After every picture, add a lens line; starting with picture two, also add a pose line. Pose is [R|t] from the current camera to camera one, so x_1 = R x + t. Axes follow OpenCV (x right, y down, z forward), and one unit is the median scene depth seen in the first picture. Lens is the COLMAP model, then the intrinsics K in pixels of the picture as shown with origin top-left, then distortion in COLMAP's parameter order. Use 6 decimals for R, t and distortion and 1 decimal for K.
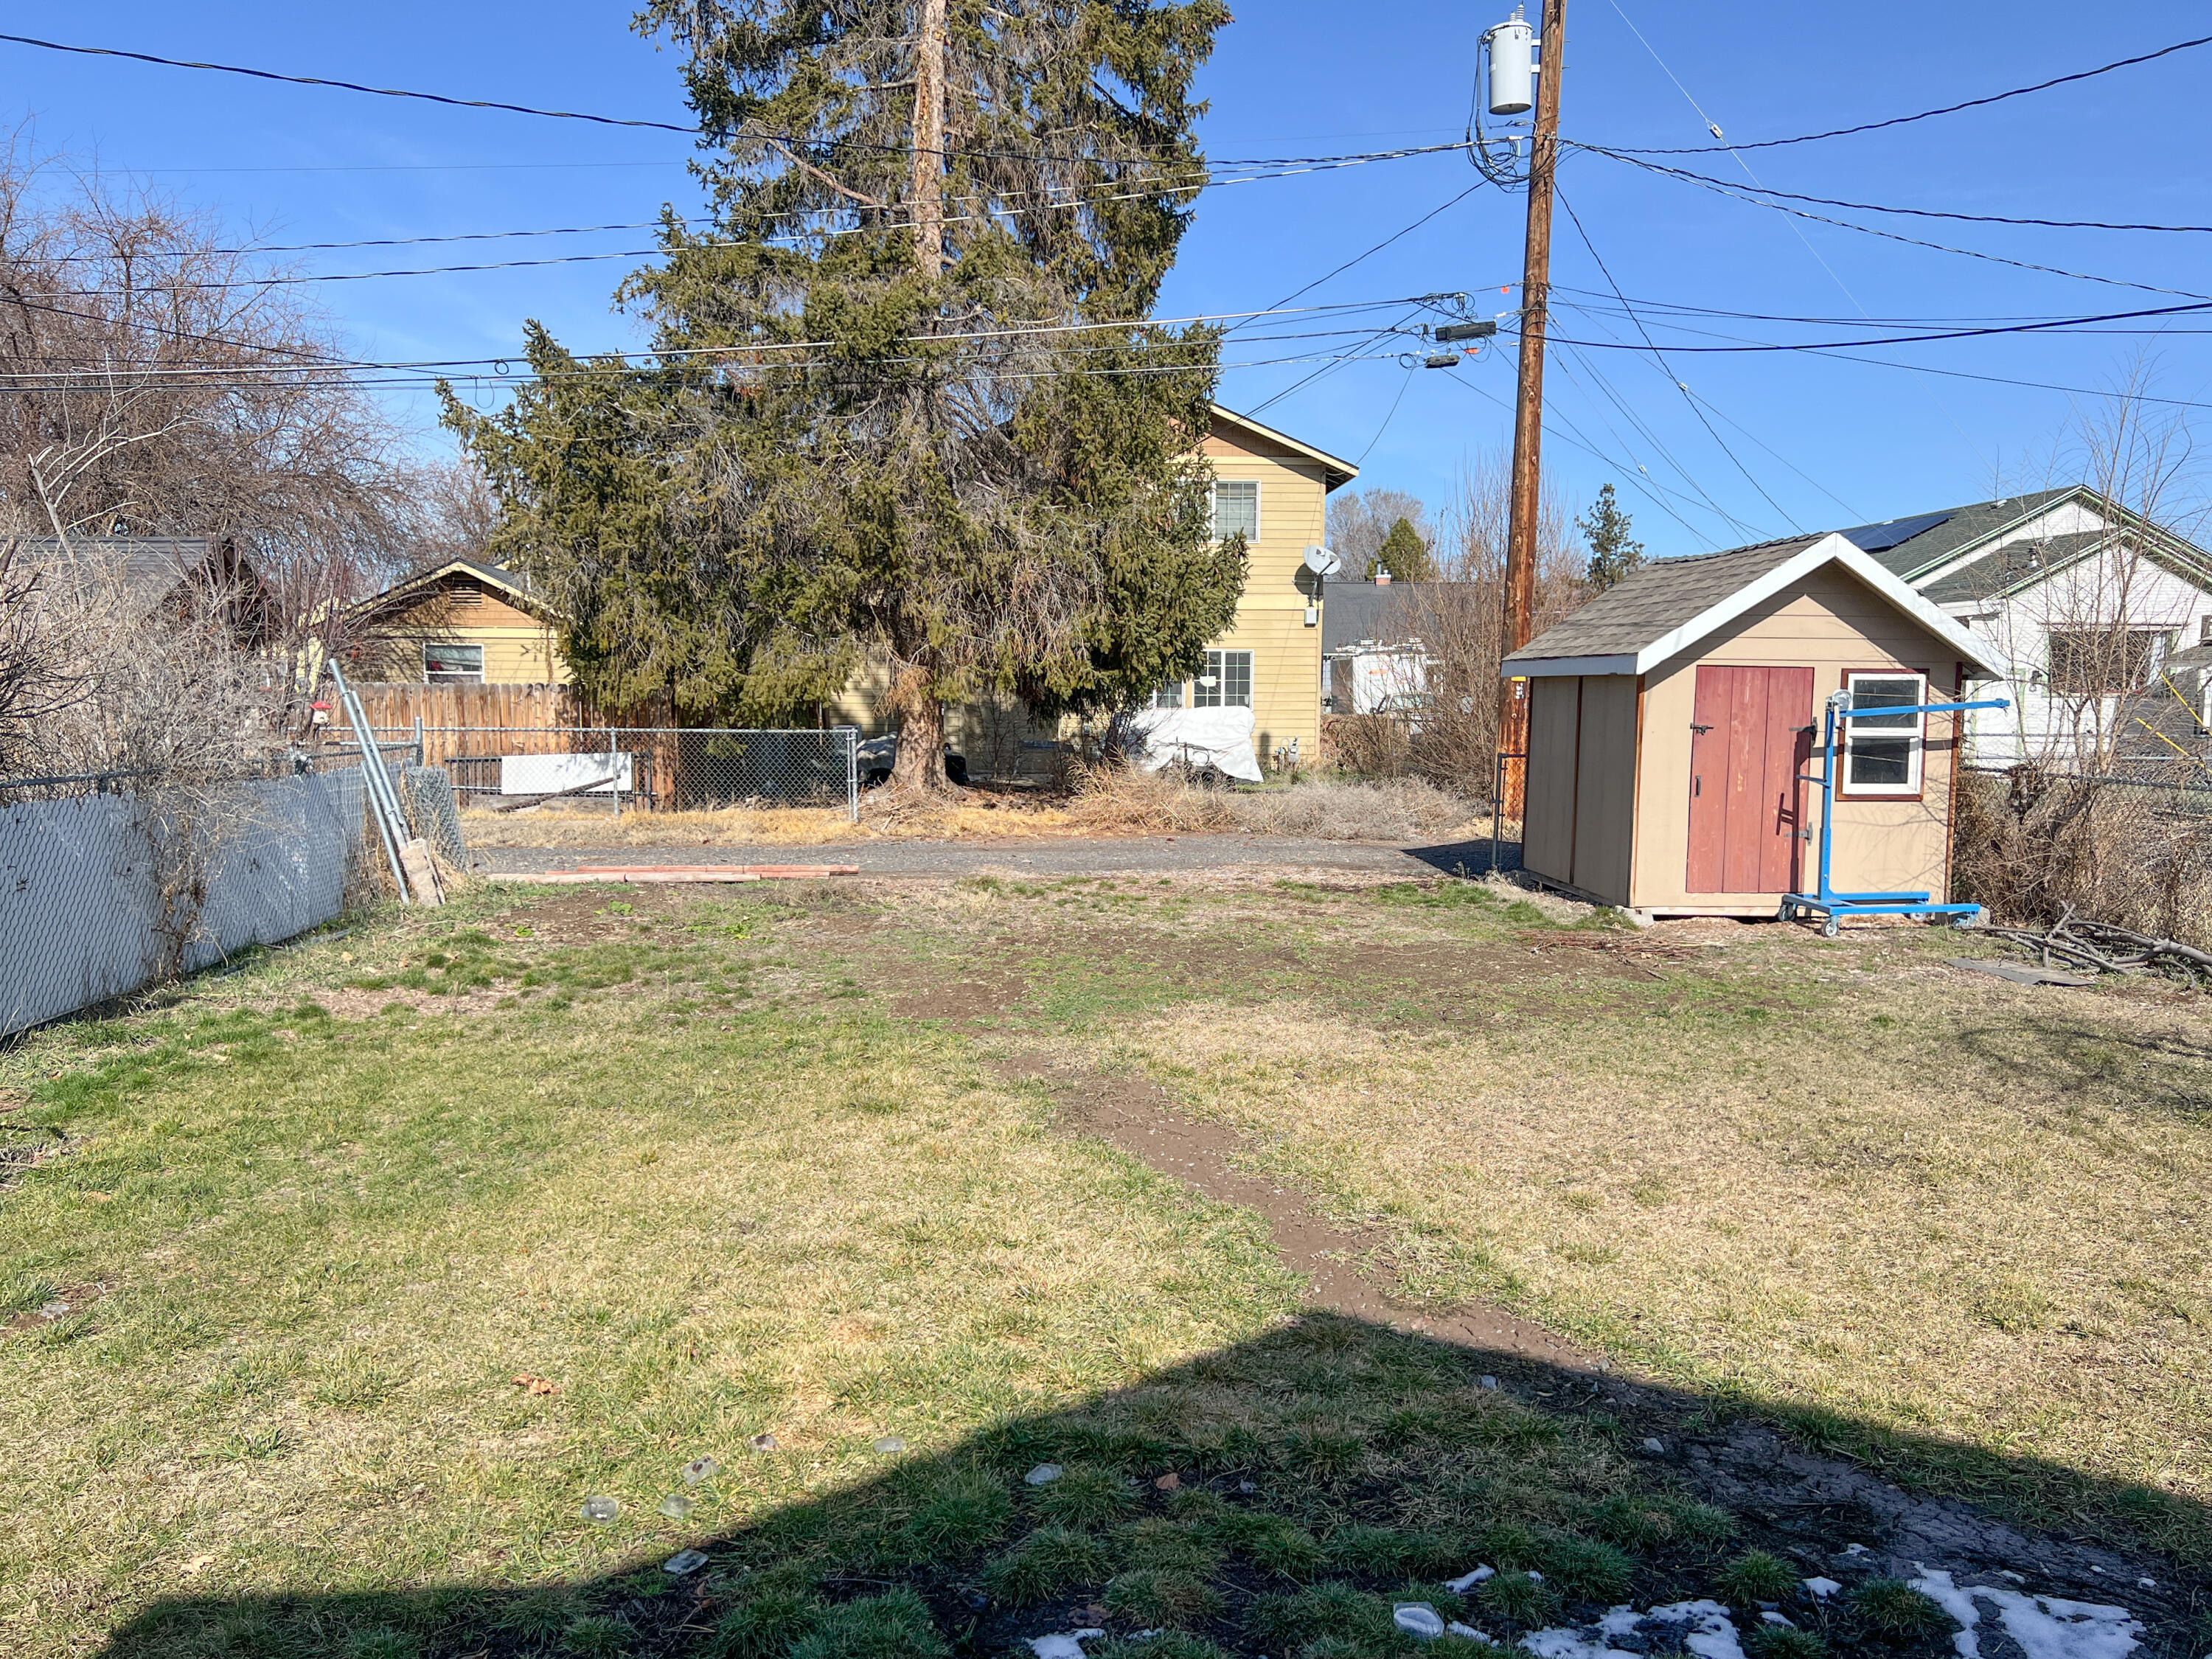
lens RADIAL K [[1754.8, 0, 1106.0], [0, 1754.8, 829.5], [0, 0, 1]] dist [0.182186, -0.001722]
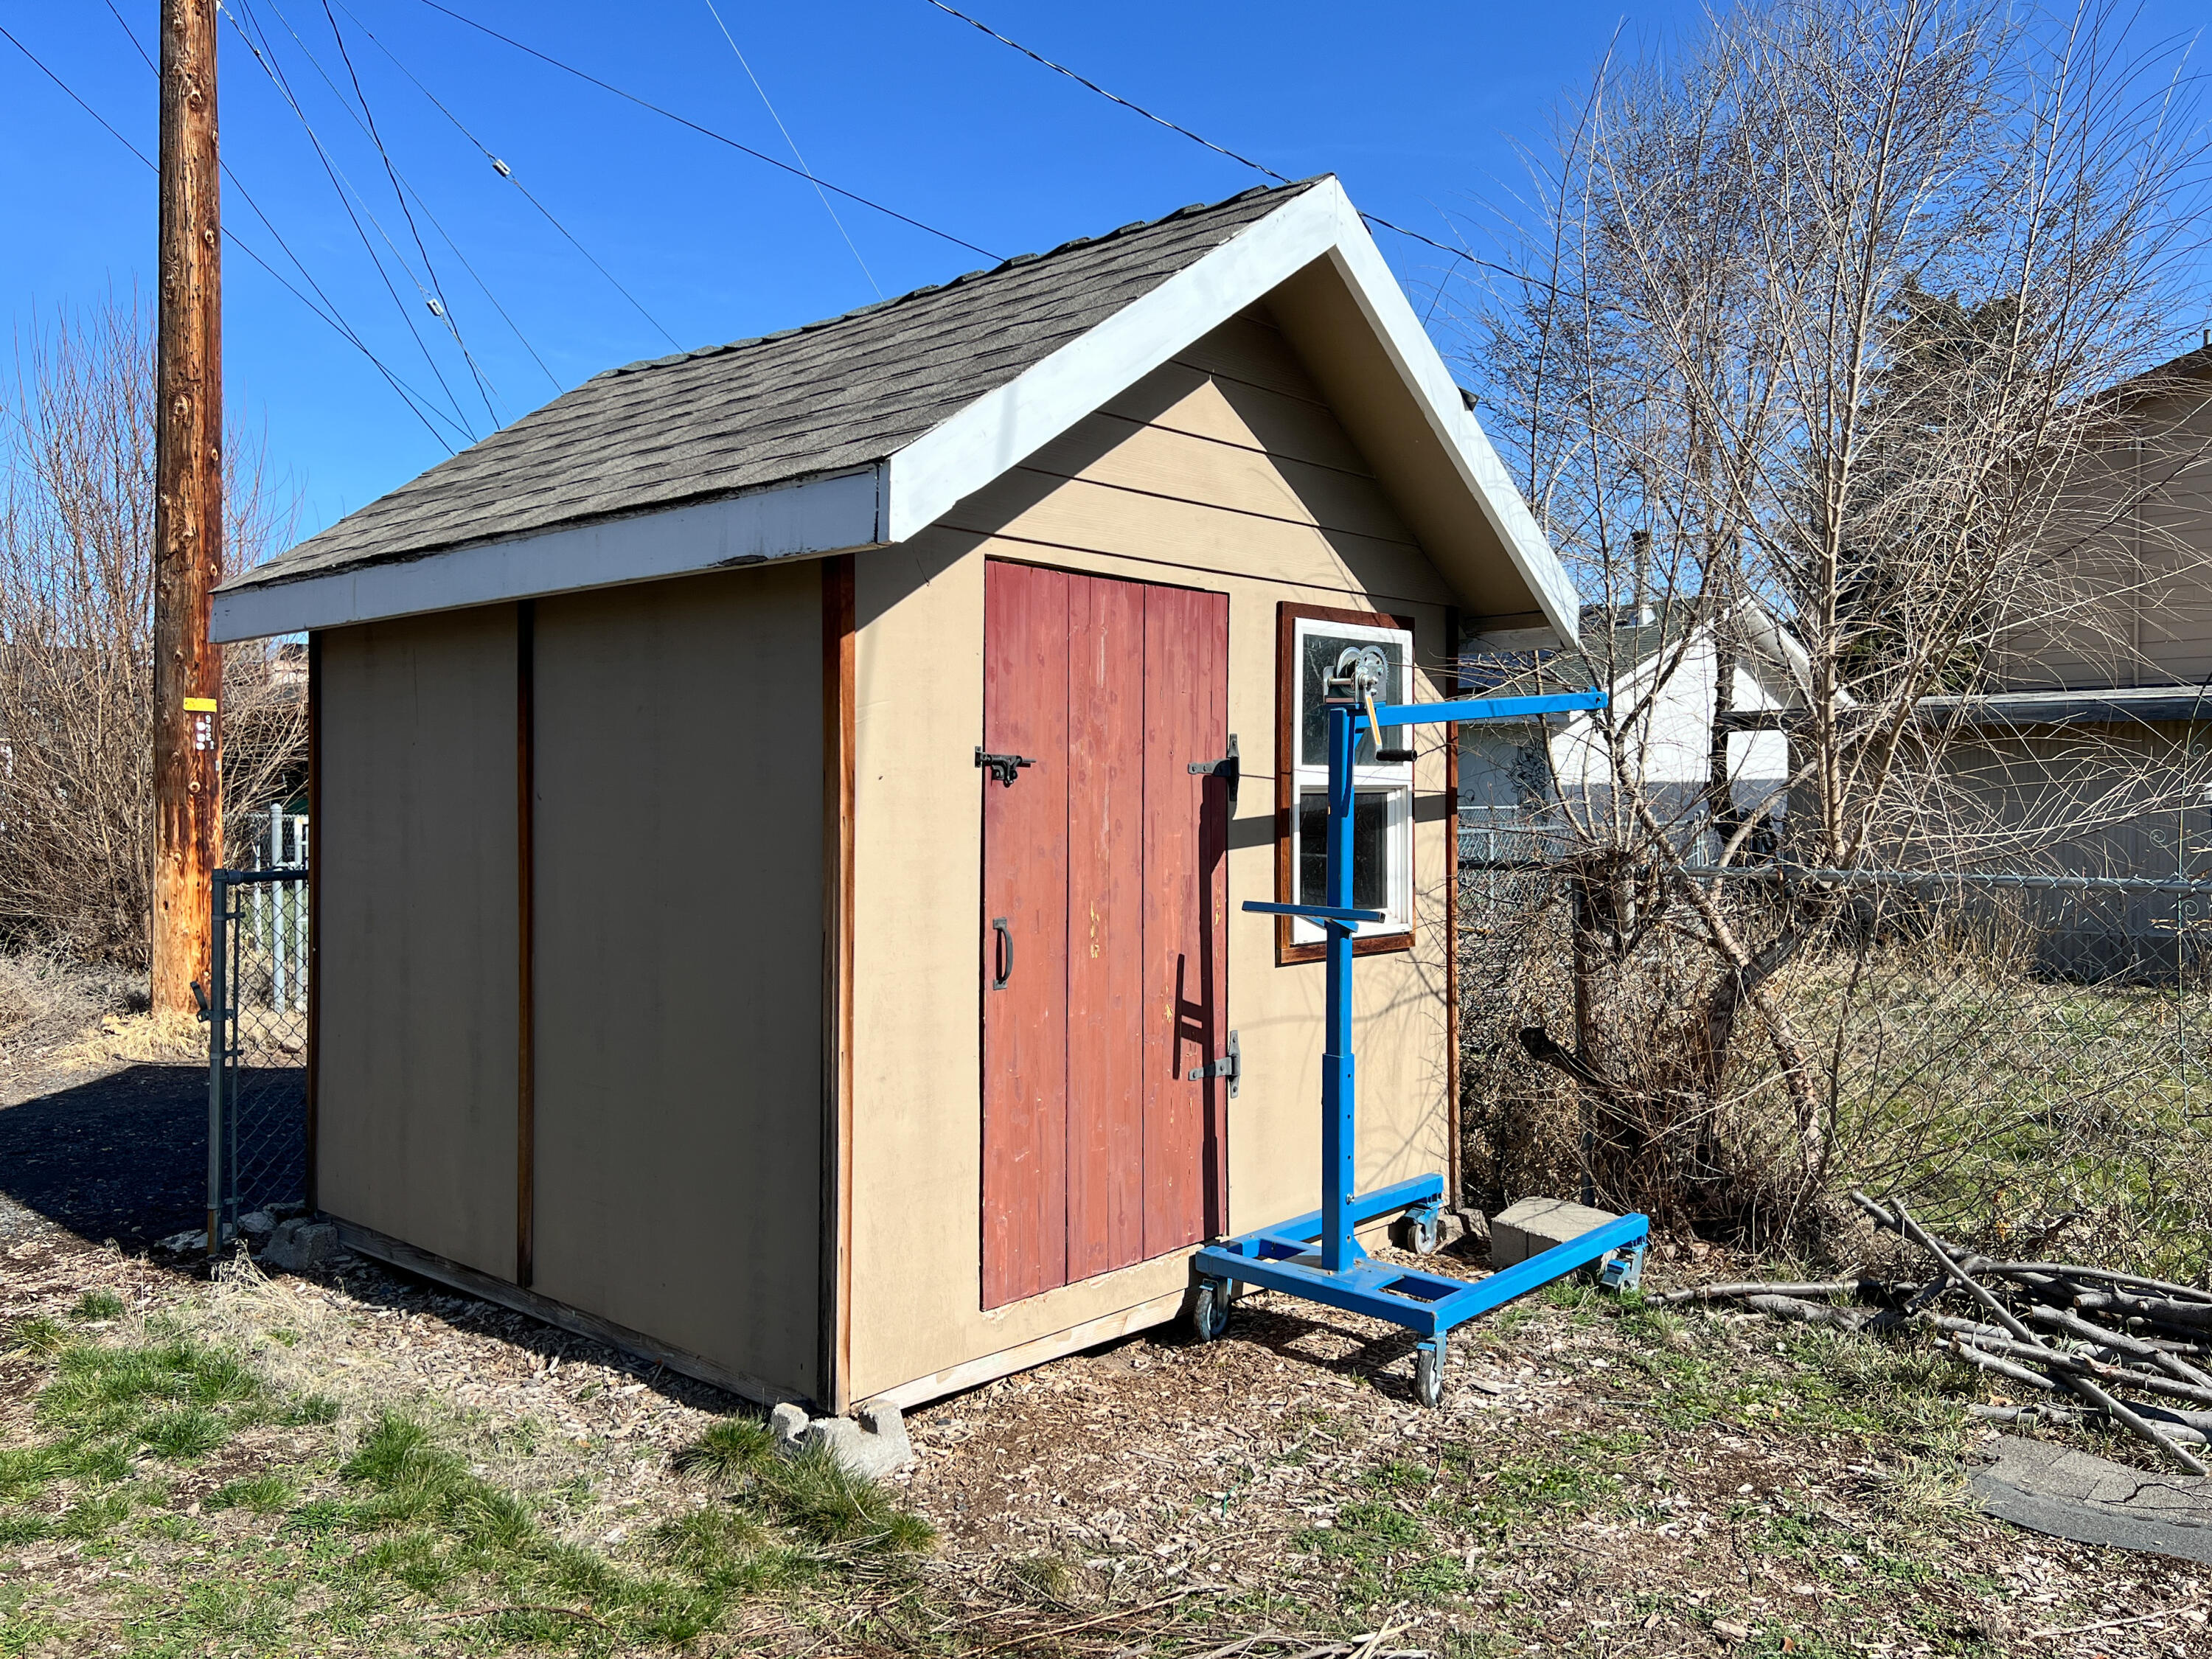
lens RADIAL K [[1654.9, 0, 1106.0], [0, 1654.9, 829.5], [0, 0, 1]] dist [0.040567, -0.064026]
pose [[0.718248, -0.029980, 0.695141, 0.147848], [0.069762, 0.997140, -0.029077, -0.035765], [-0.692281, 0.069379, 0.718285, 0.782052]]
